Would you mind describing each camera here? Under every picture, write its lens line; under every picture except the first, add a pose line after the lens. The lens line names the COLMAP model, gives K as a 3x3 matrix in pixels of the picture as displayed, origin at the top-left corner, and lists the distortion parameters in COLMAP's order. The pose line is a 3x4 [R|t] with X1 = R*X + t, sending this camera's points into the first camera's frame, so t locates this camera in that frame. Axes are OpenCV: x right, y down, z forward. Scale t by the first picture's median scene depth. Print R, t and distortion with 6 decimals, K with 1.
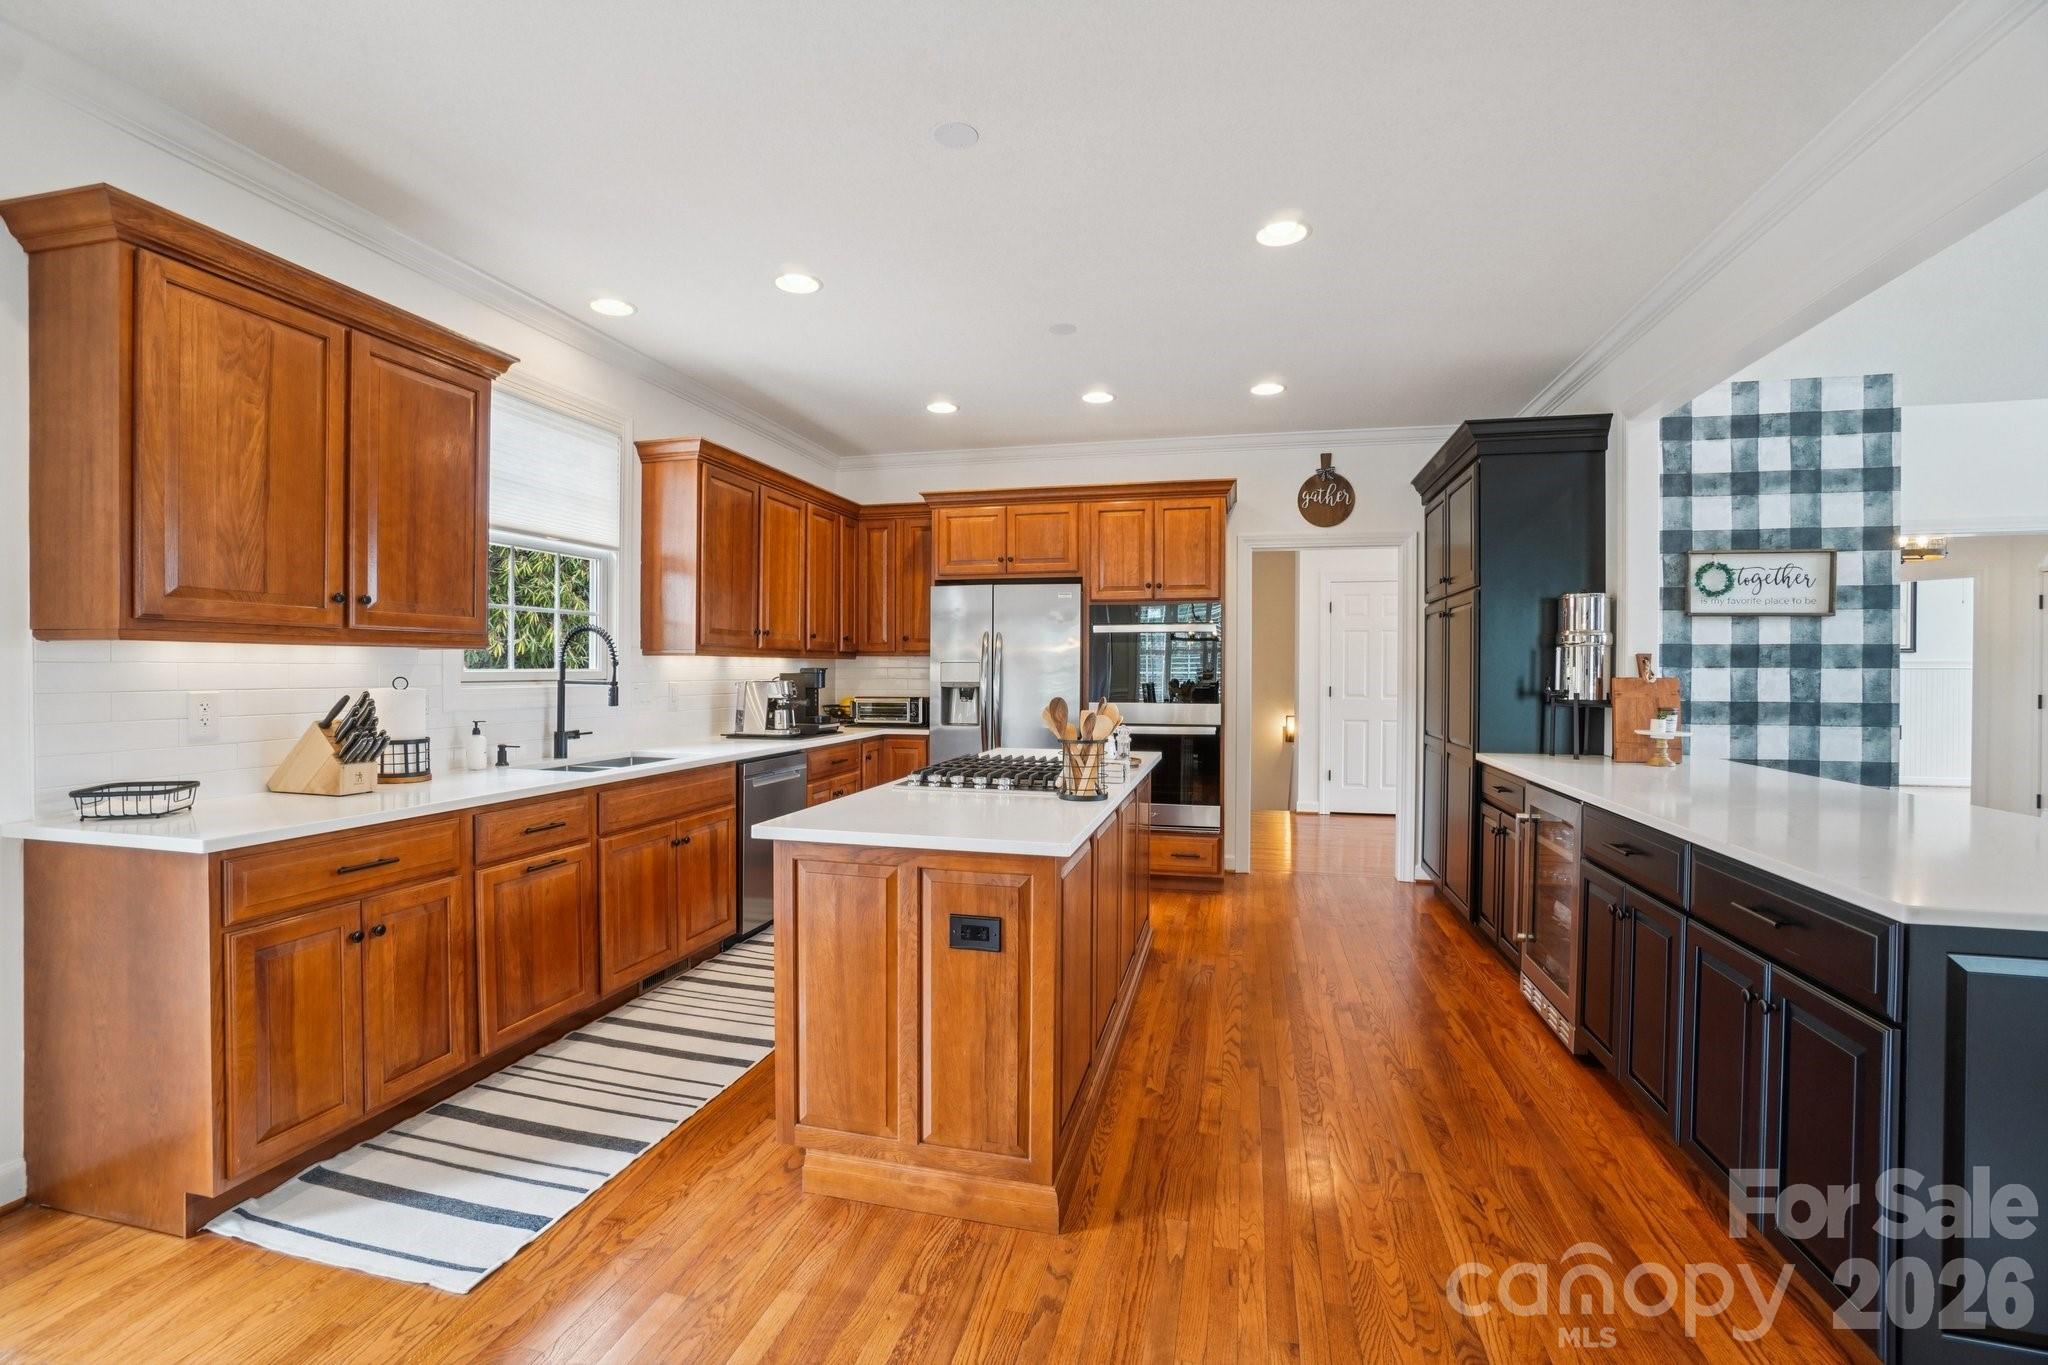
lens RADIAL K [[895.2, 0, 1013.5], [0, 895.2, 676.1], [0, 0, 1]] dist [-0.050661, 0.015822]
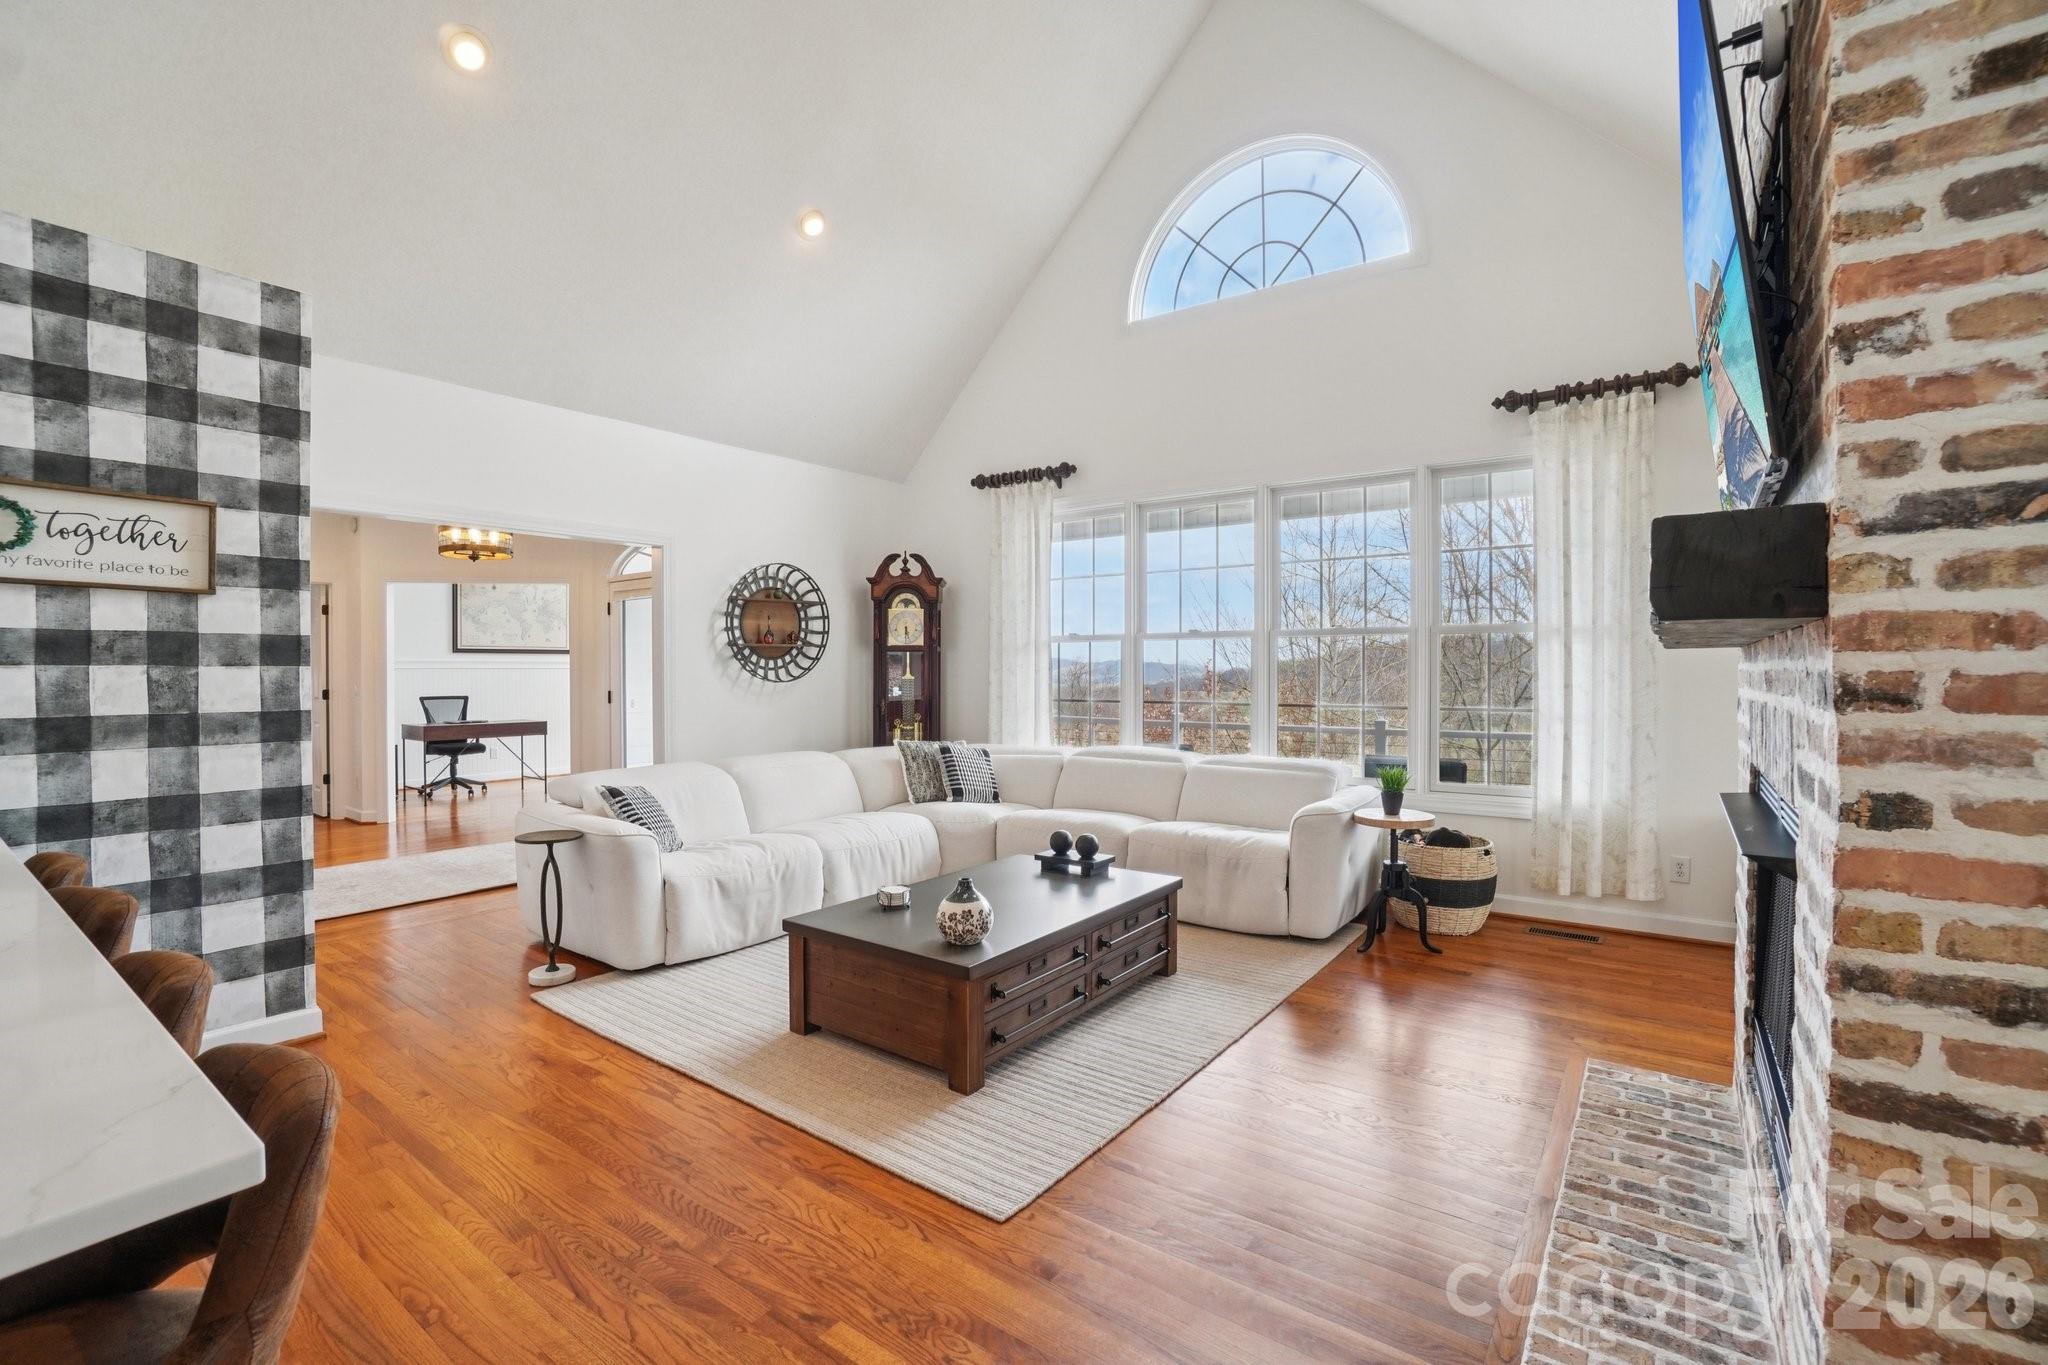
lens RADIAL K [[895.2, 0, 1009.6], [0, 895.2, 681.0], [0, 0, 1]] dist [-0.050661, 0.015822]
pose [[0.390330, -0.014577, 0.920560, 0.529235], [0.009358, 0.999886, 0.011865, 0.001393], [-0.920627, 0.003983, 0.390422, 0.093228]]
